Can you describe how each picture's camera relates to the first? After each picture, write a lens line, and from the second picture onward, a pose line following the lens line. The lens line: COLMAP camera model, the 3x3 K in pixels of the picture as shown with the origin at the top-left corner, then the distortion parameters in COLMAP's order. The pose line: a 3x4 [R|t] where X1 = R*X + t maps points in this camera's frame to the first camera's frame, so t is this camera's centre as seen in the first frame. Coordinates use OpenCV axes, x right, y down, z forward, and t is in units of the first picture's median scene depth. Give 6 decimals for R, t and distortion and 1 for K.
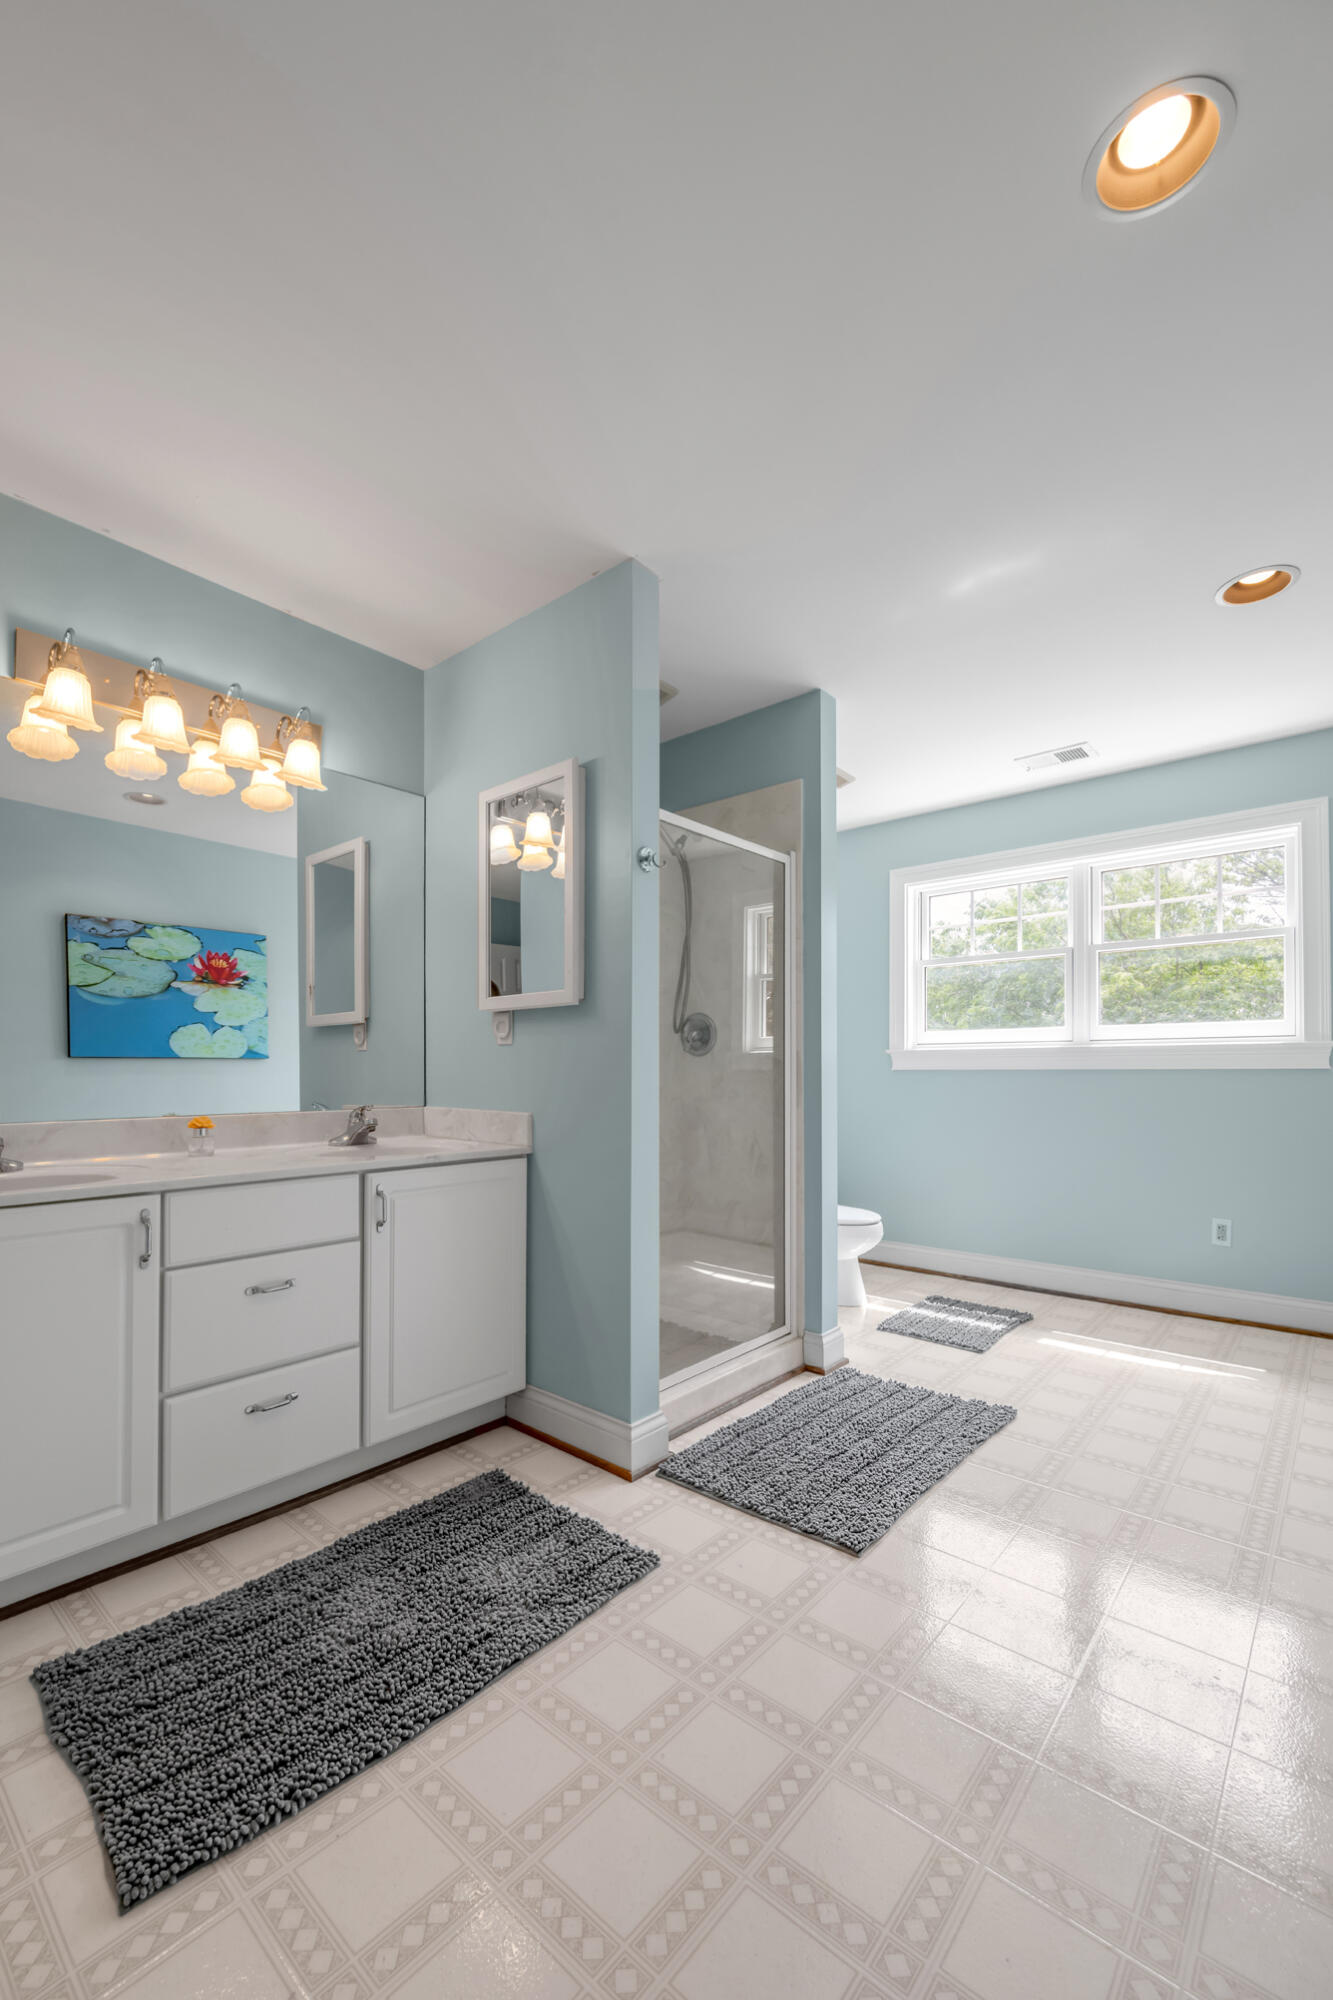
lens RADIAL K [[824.4, 0, 662.3], [0, 824.4, 1020.3], [0, 0, 1]] dist [-0.001742, -0.000242]
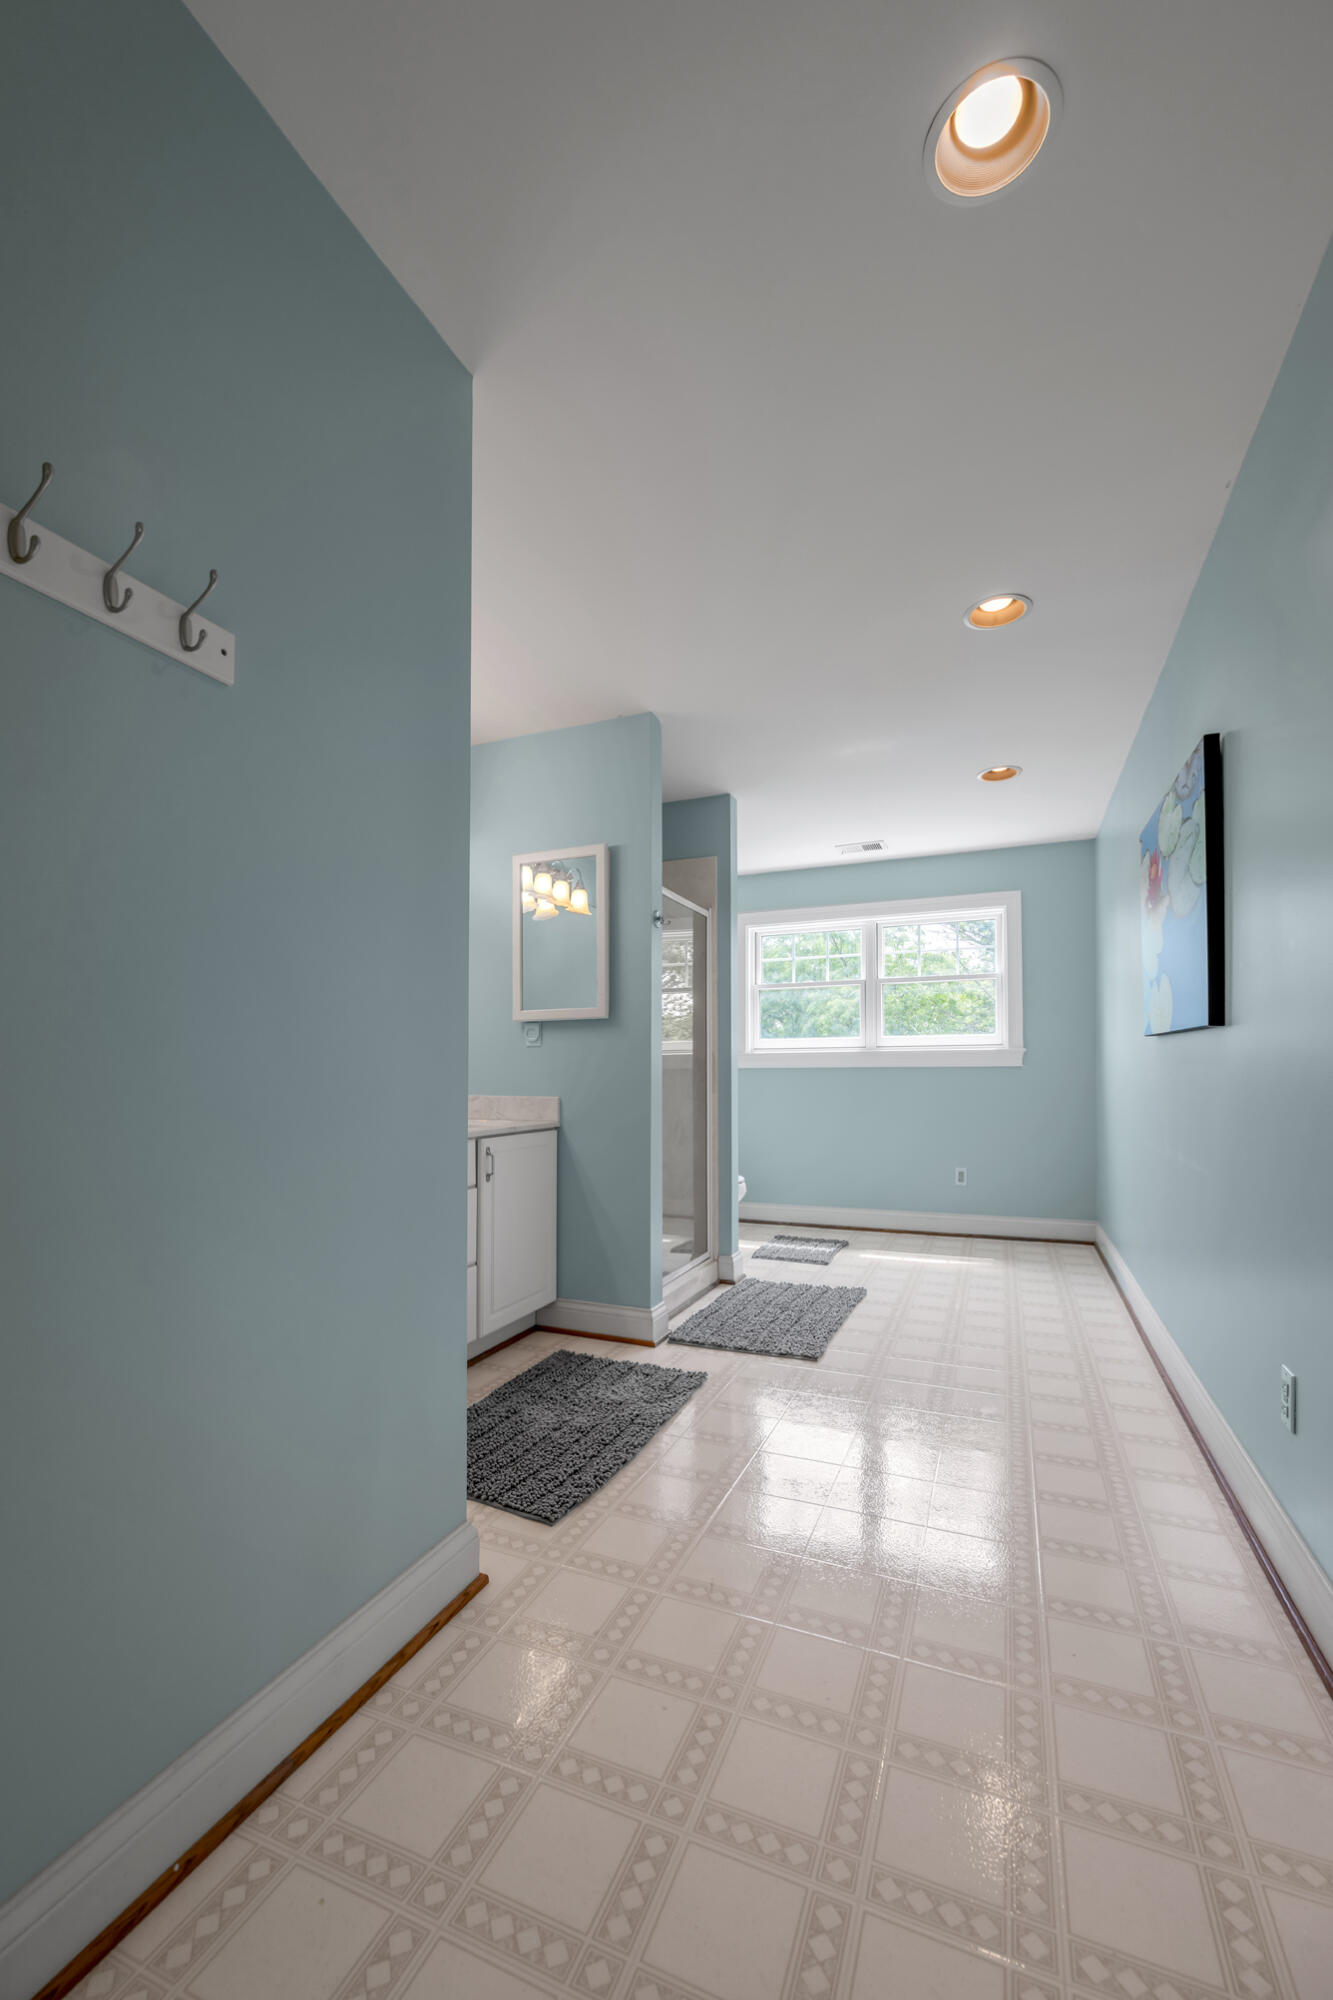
lens RADIAL K [[821.9, 0, 666.5], [0, 821.9, 1000.0], [0, 0, 1]] dist [-0.000066, -0.000021]
pose [[0.947903, 0.025640, 0.317525, -0.416380], [-0.016096, 0.999337, -0.032645, -0.005328], [-0.318151, 0.025834, 0.947688, -0.335748]]
